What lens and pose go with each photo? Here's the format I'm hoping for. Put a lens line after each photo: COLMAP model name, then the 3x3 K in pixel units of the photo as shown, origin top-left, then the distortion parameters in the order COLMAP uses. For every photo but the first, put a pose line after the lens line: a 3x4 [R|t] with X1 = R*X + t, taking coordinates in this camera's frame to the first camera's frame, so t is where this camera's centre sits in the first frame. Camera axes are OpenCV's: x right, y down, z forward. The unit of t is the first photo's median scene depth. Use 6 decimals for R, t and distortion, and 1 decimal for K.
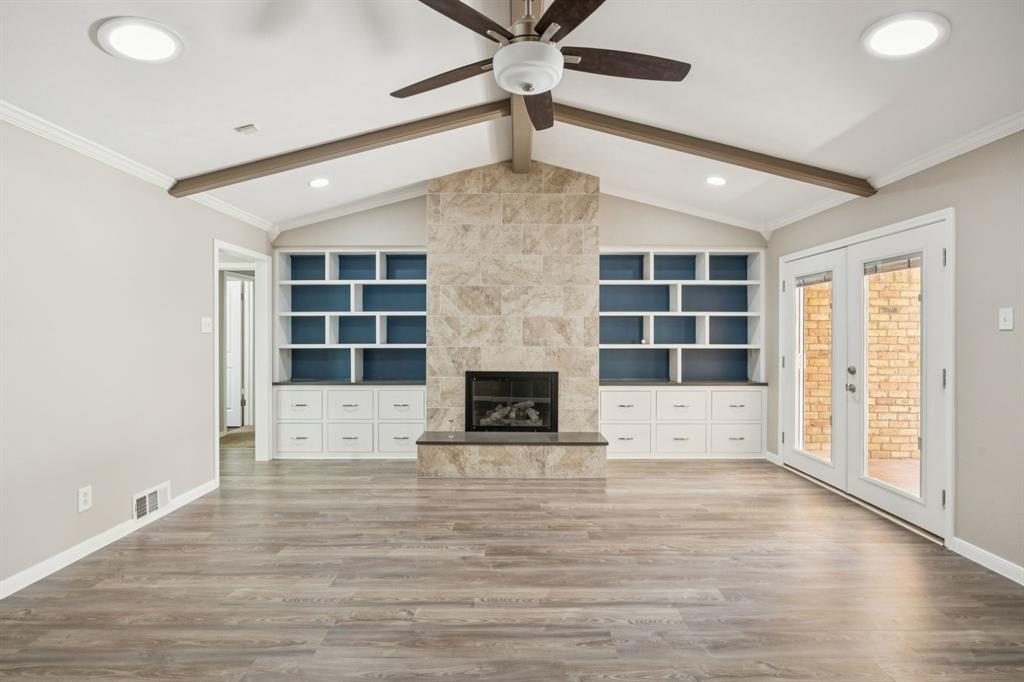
lens RADIAL K [[494.5, 0, 516.6], [0, 494.5, 333.1], [0, 0, 1]] dist [-0.008061, -0.000168]
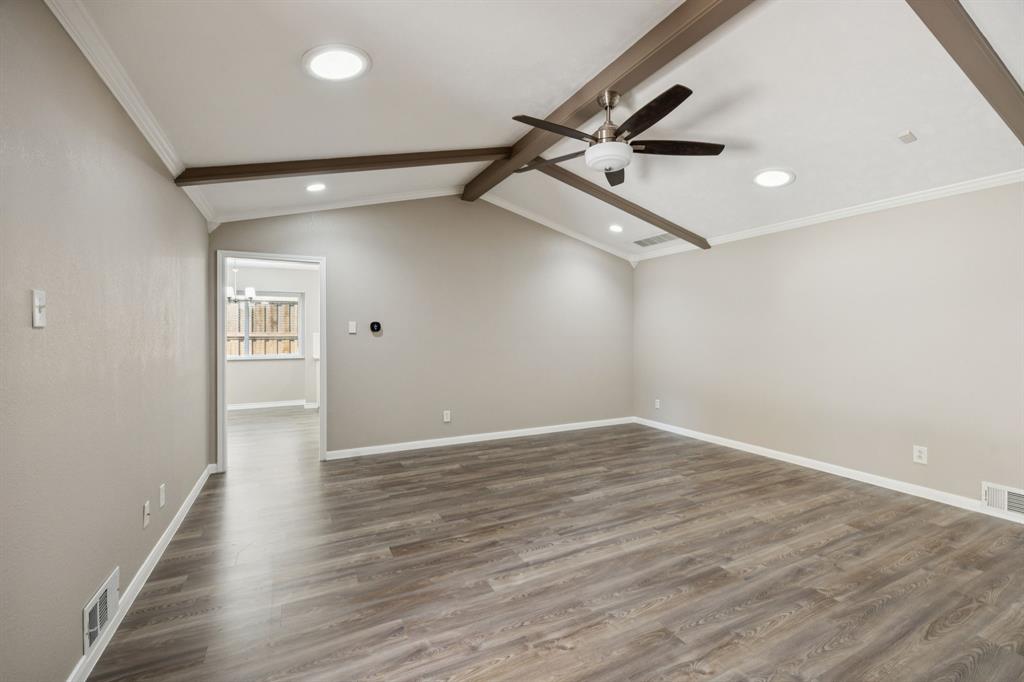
lens RADIAL K [[430.6, 0, 515.9], [0, 430.6, 335.0], [0, 0, 1]] dist [-0.007836, 0.000168]
pose [[-0.896229, 0.001123, -0.443590, 0.392282], [-0.000269, 0.999995, 0.003075, -0.000566], [0.443592, 0.002876, -0.896224, 0.934598]]
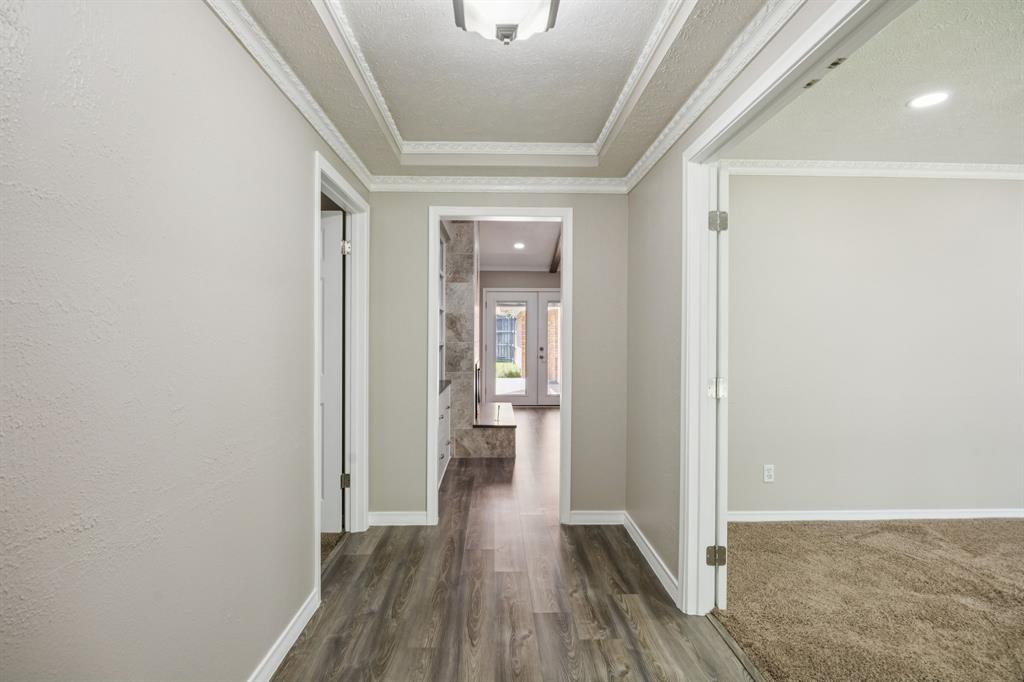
lens RADIAL K [[442.7, 0, 509.0], [0, 442.7, 339.1], [0, 0, 1]] dist [-0.008272, -0.000050]
pose [[-0.014434, -0.011764, 0.999827, -1.044818], [-0.005845, 0.999915, 0.011680, 0.007373], [-0.999879, -0.005675, -0.014501, 0.936530]]
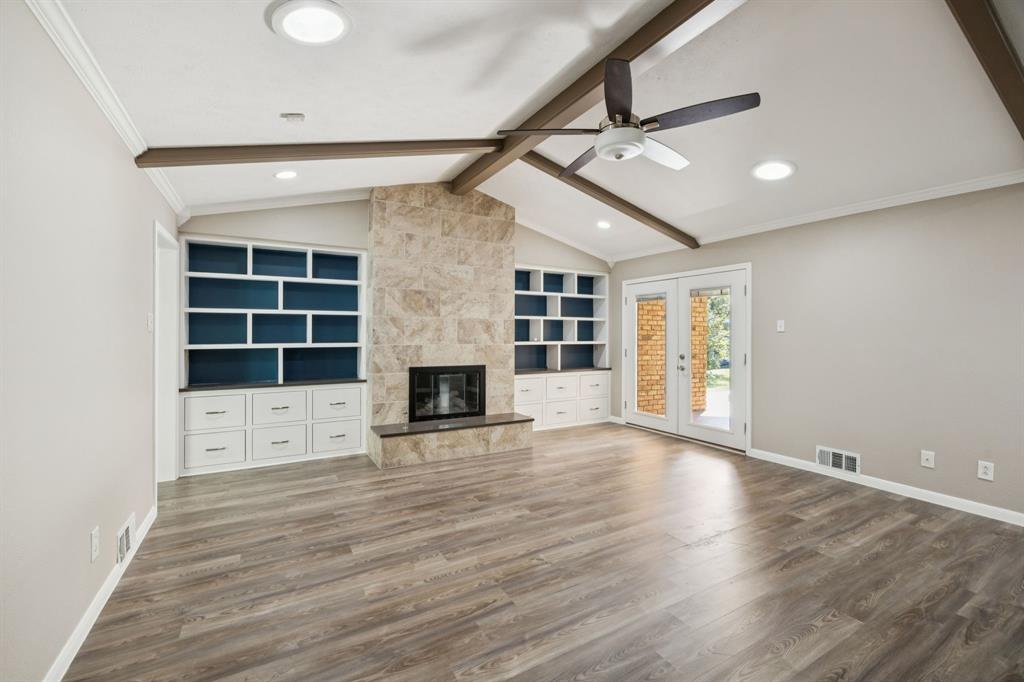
lens RADIAL K [[443.0, 0, 520.2], [0, 443.0, 329.8], [0, 0, 1]] dist [-0.008546, 0.000046]
pose [[0.860900, 0.005650, 0.508742, -0.390856], [-0.002963, 0.999977, -0.006092, -0.000745], [-0.508765, 0.003738, 0.860897, 0.031698]]
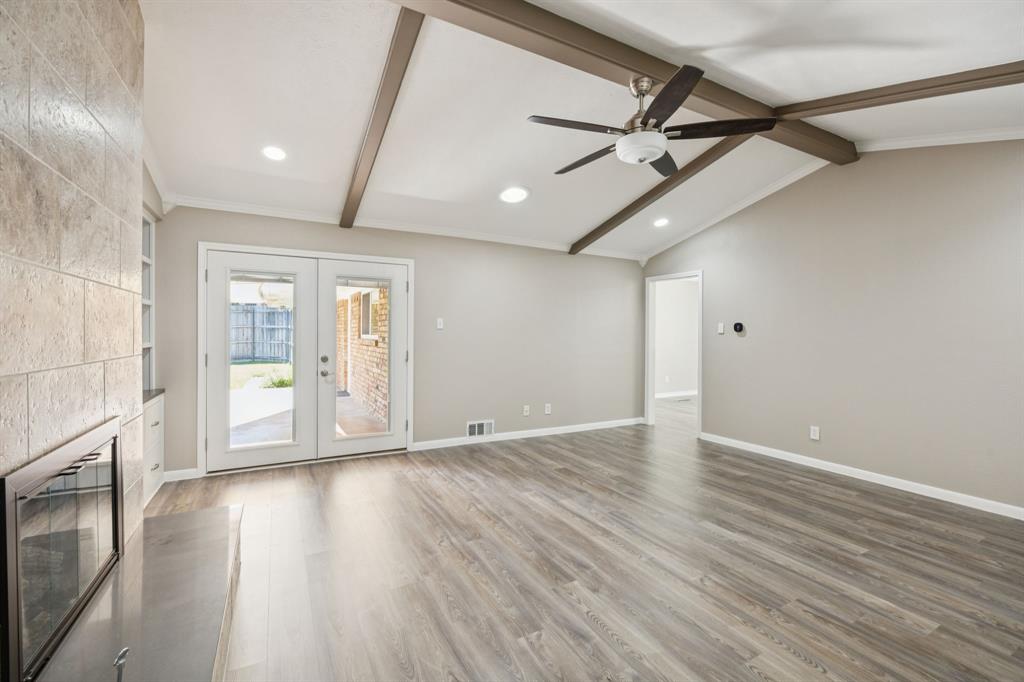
lens RADIAL K [[430.6, 0, 515.9], [0, 430.6, 335.0], [0, 0, 1]] dist [-0.007836, 0.000168]
pose [[-0.482762, -0.011701, 0.875673, -0.410183], [-0.010516, 0.999916, 0.007564, 0.000595], [-0.875688, -0.005557, -0.482845, 0.878057]]
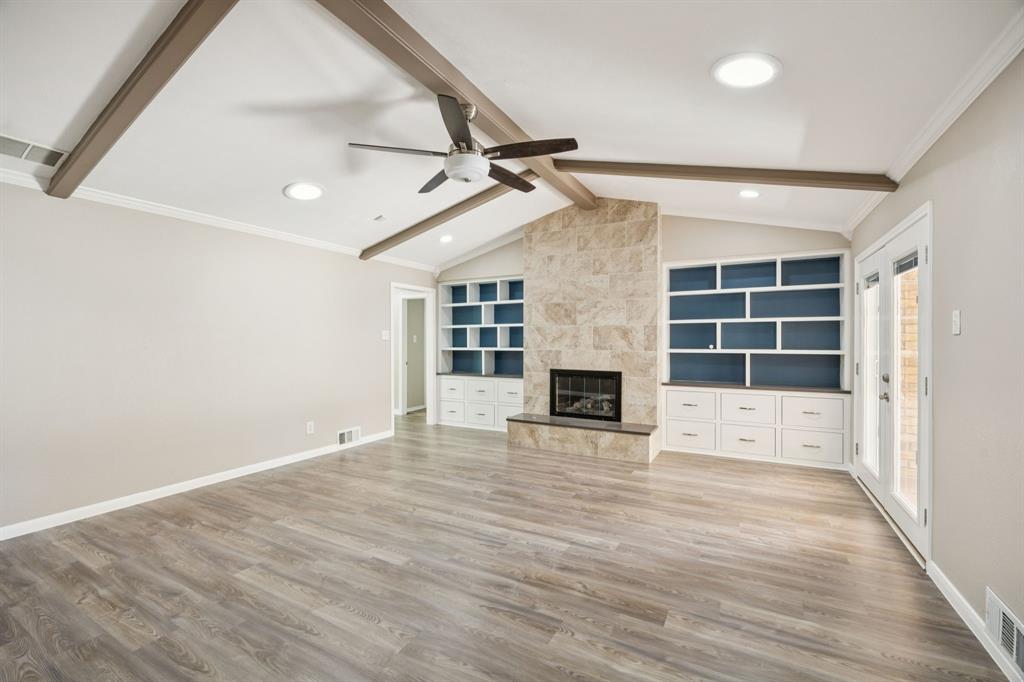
lens RADIAL K [[442.7, 0, 509.0], [0, 442.7, 339.1], [0, 0, 1]] dist [-0.008272, -0.000050]
pose [[0.870053, -0.003610, -0.492944, 0.374084], [0.003389, 0.999993, -0.001341, 0.000384], [0.492946, -0.000504, 0.870060, -0.061107]]
